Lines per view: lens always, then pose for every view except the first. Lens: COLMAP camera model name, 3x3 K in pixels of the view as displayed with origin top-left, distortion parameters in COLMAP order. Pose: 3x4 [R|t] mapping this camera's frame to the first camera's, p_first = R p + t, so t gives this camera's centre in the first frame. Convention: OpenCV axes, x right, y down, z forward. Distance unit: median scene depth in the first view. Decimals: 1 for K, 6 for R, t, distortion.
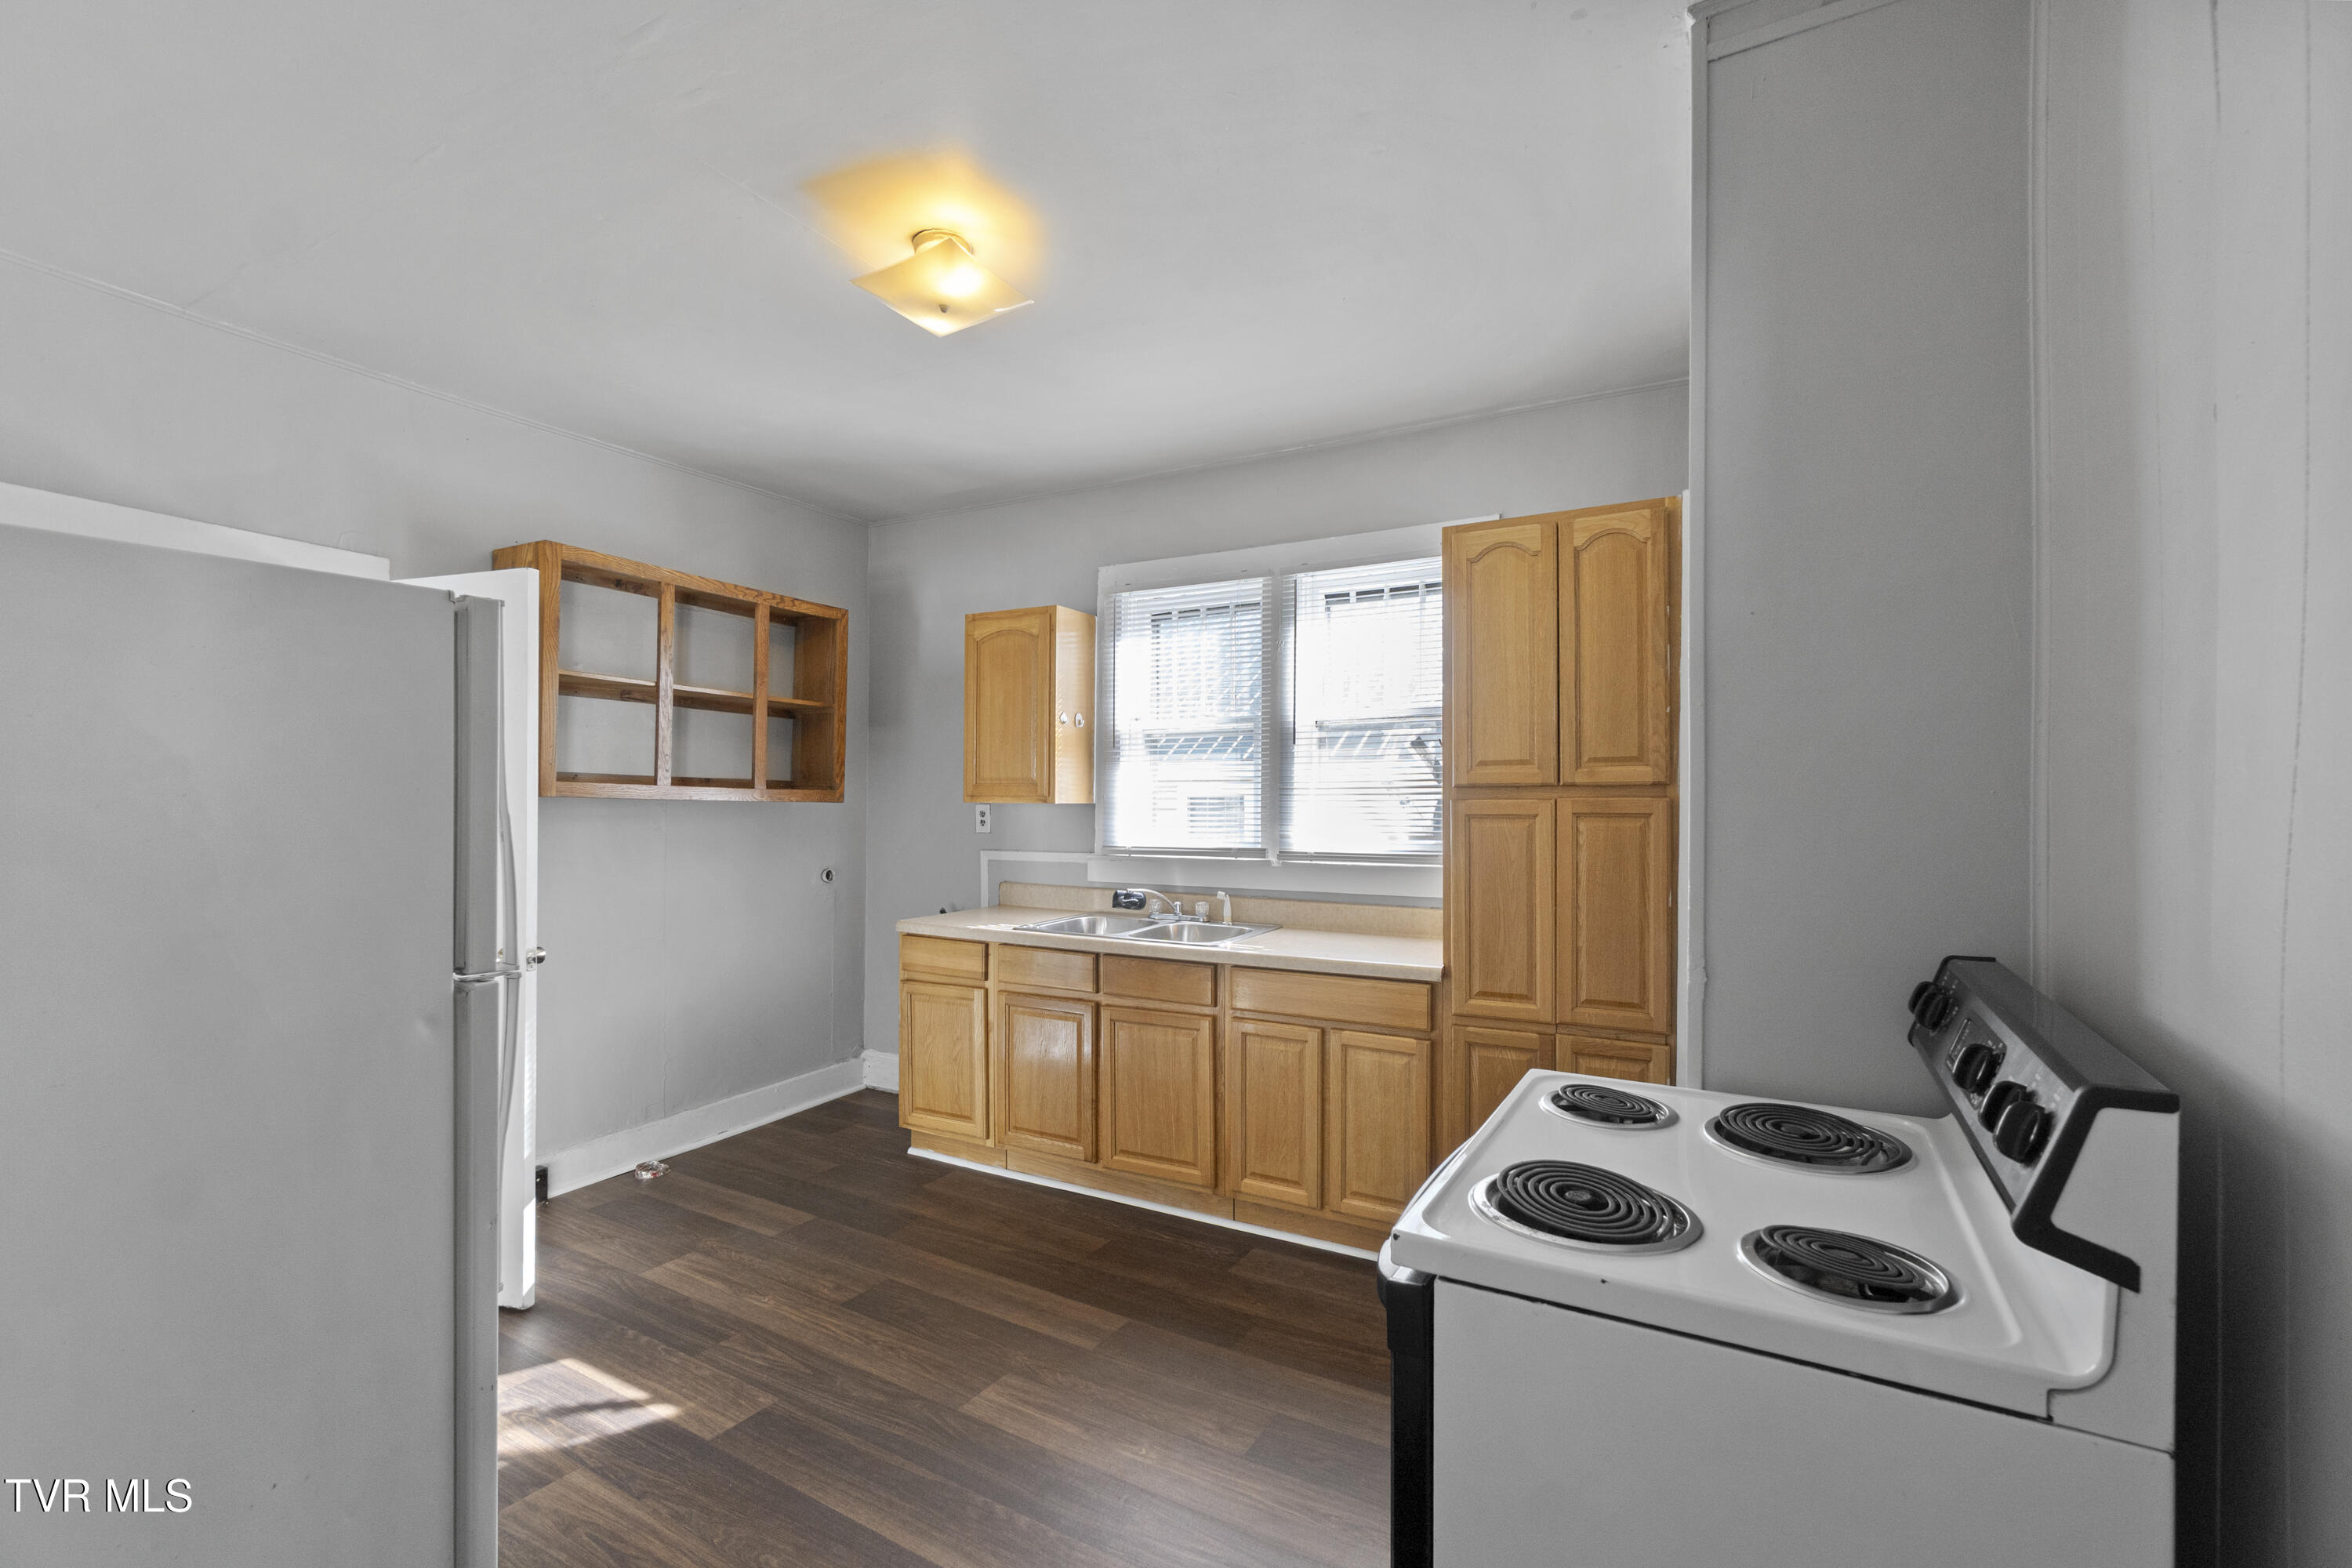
lens RADIAL K [[1023.9, 0, 1186.8], [0, 1023.9, 805.4], [0, 0, 1]] dist [0.000255, 0.000287]
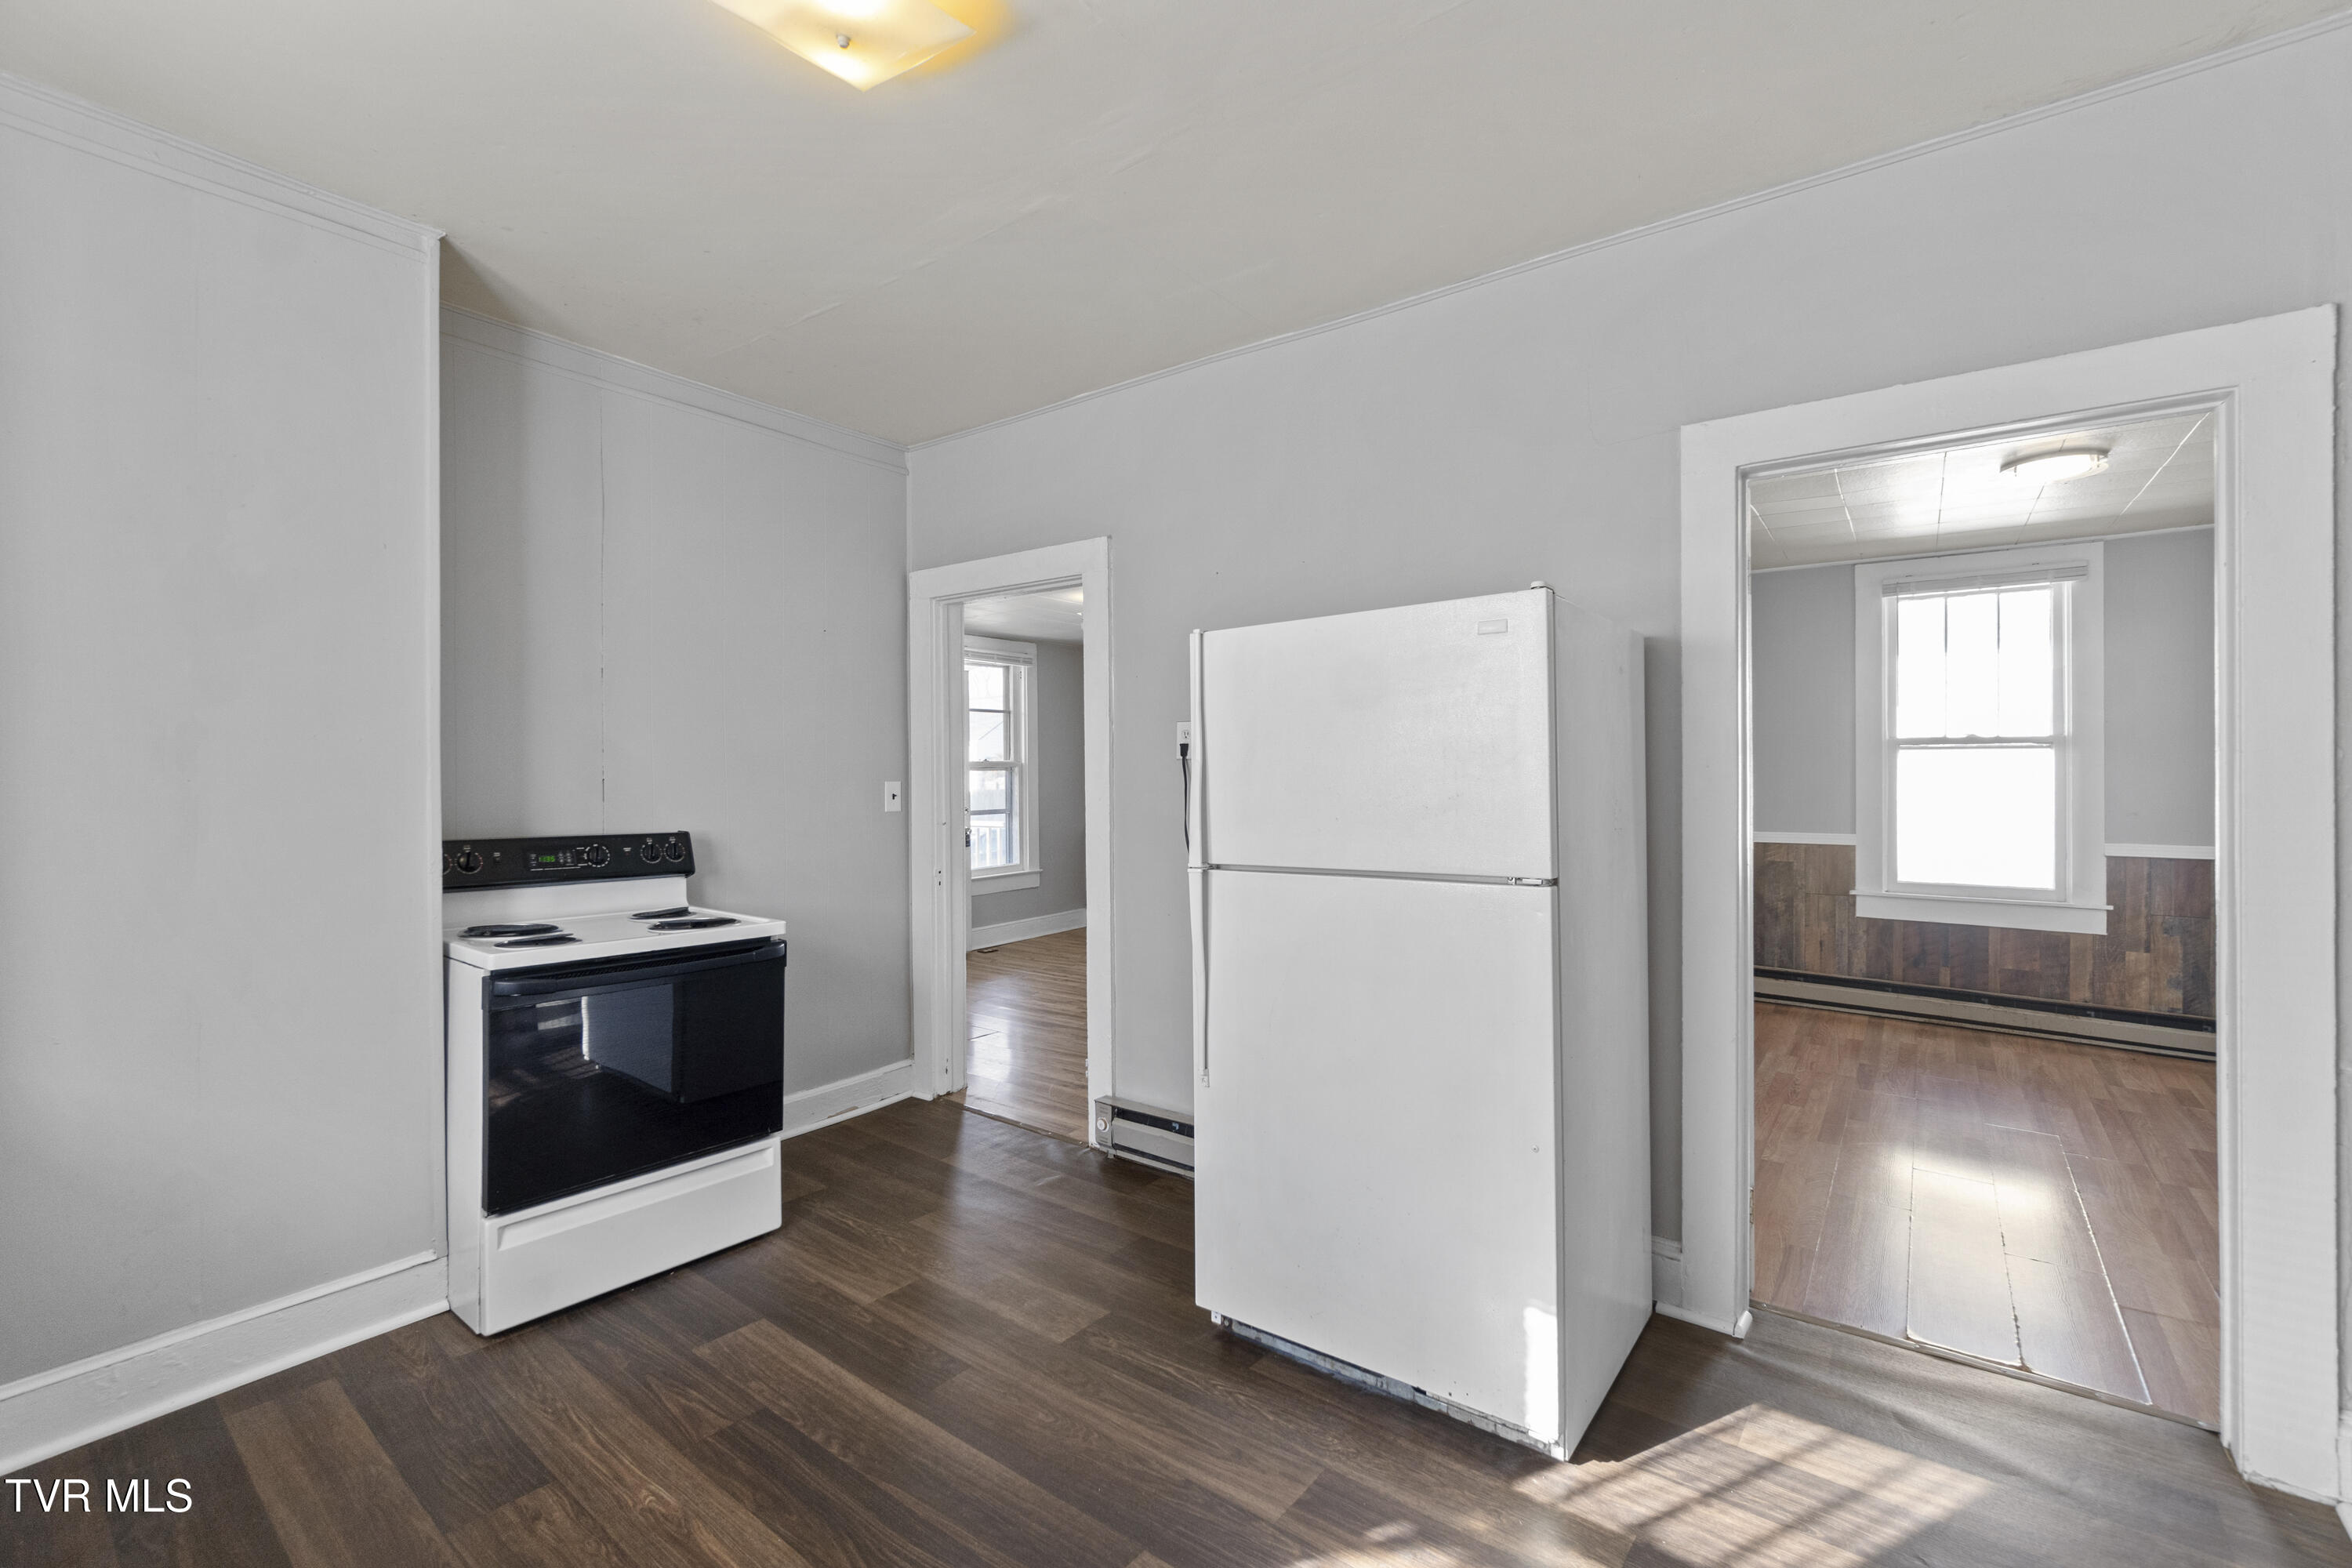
lens RADIAL K [[1023.9, 0, 1157.7], [0, 1023.9, 774.5], [0, 0, 1]] dist [0.000255, 0.000287]
pose [[-0.987418, -0.002545, 0.158109, -0.473383], [-0.002311, 0.999996, 0.001661, 0.006730], [-0.158112, 0.001275, -0.987420, 0.902039]]
